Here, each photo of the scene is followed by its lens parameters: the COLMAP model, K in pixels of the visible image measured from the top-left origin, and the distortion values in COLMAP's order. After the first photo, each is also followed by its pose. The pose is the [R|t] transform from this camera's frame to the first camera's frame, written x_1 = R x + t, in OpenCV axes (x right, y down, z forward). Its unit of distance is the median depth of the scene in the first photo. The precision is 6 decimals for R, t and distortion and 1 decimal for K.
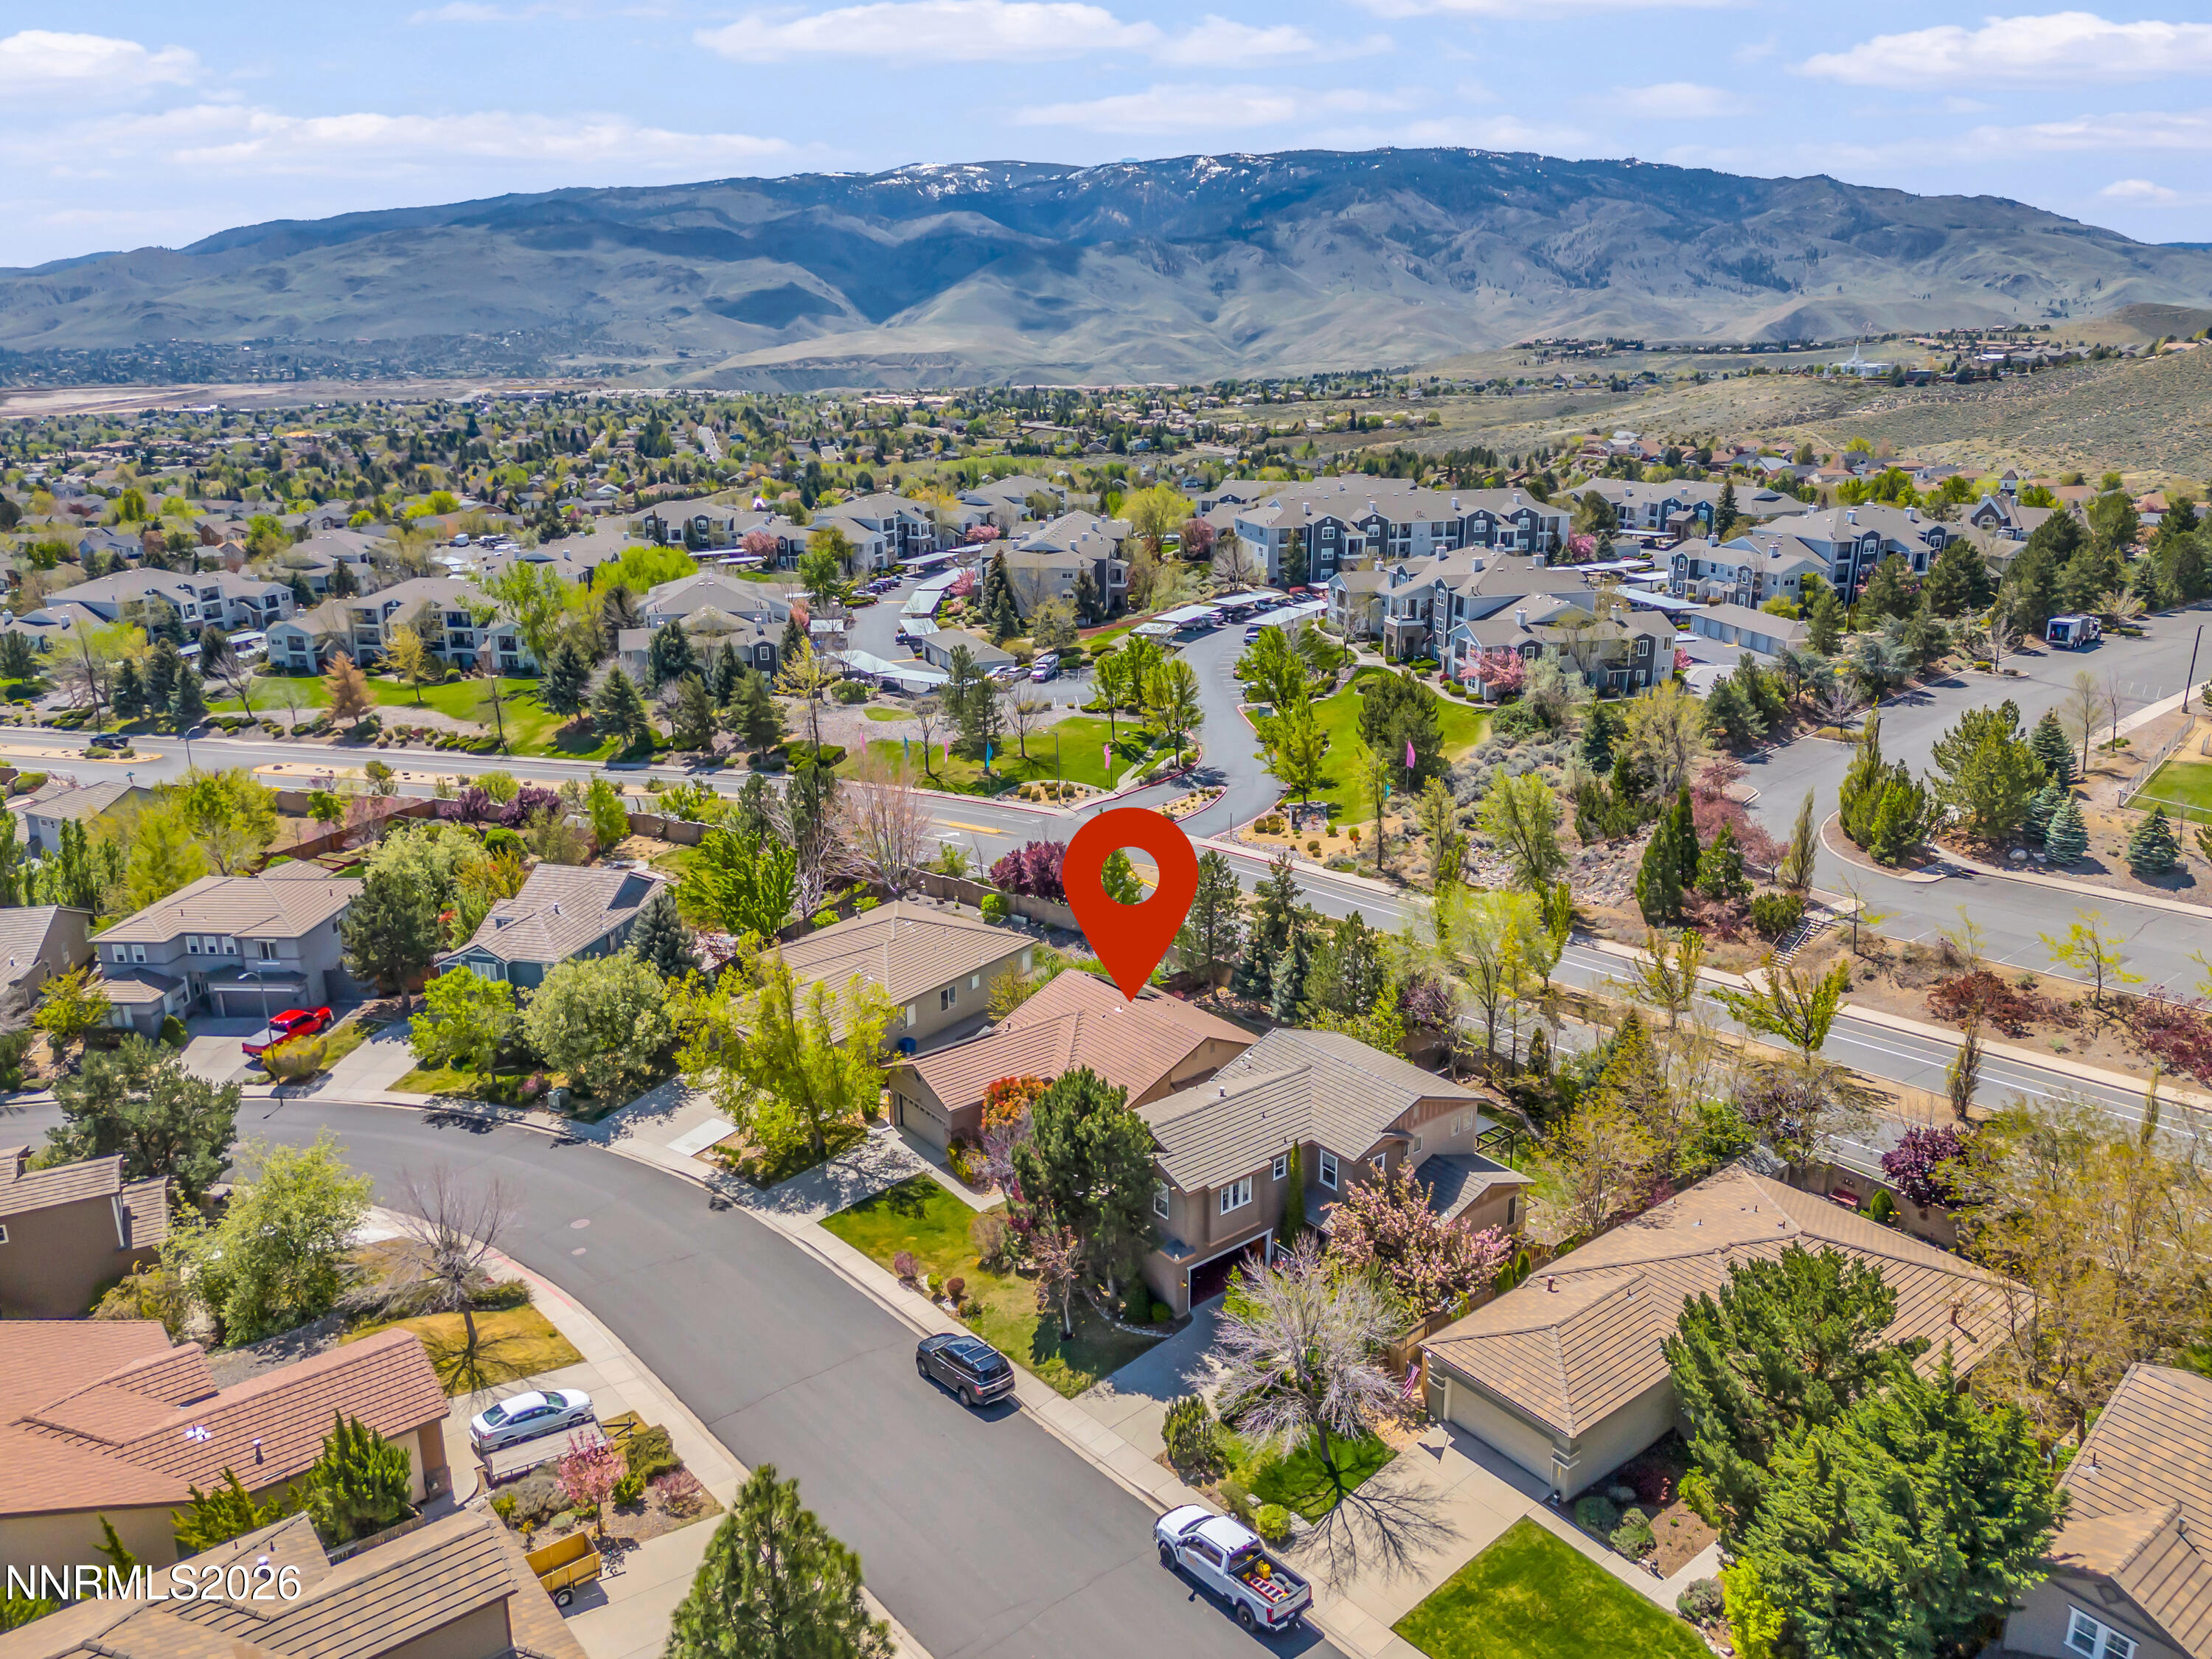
lens RADIAL K [[1627.2, 0, 1100.0], [0, 1627.2, 833.9], [0, 0, 1]] dist [0.089647, -0.095963]
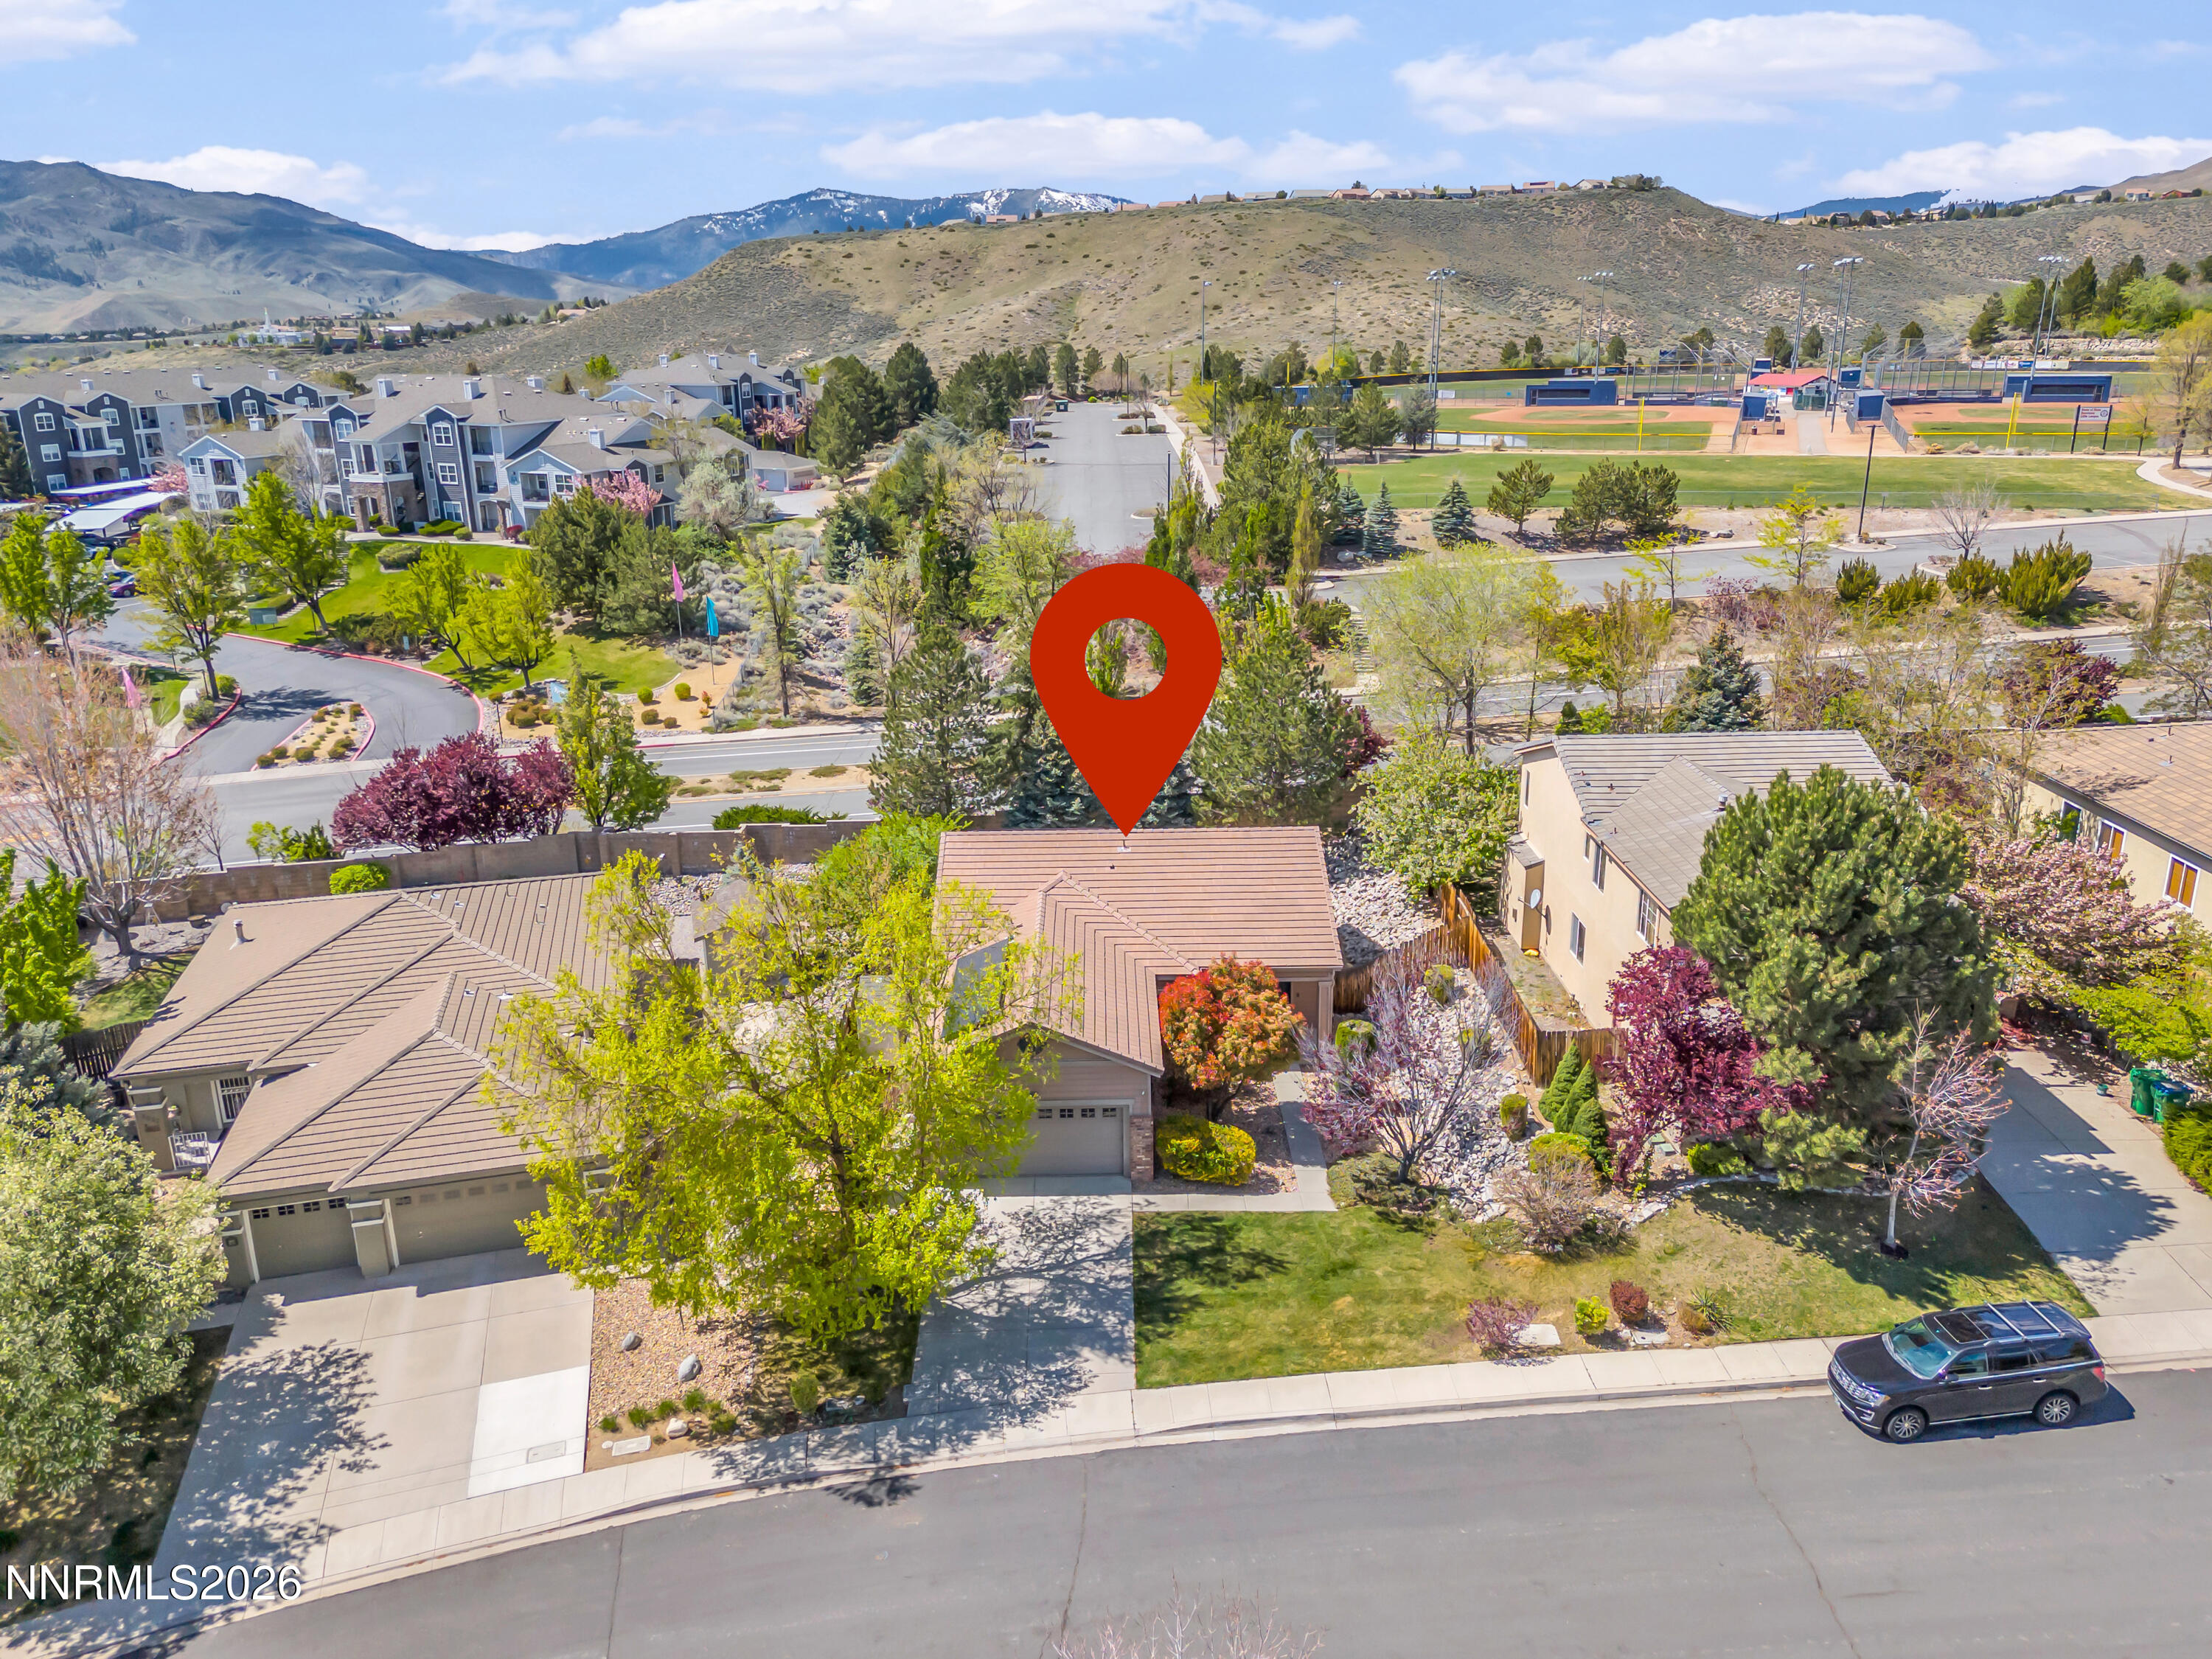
lens RADIAL K [[1627.2, 0, 1100.0], [0, 1627.2, 833.9], [0, 0, 1]] dist [0.089647, -0.095963]
pose [[0.612880, -0.243151, 0.751835, -0.297579], [0.244590, 0.963125, 0.112100, 0.025689], [-0.751368, 0.115188, 0.649752, 0.438628]]
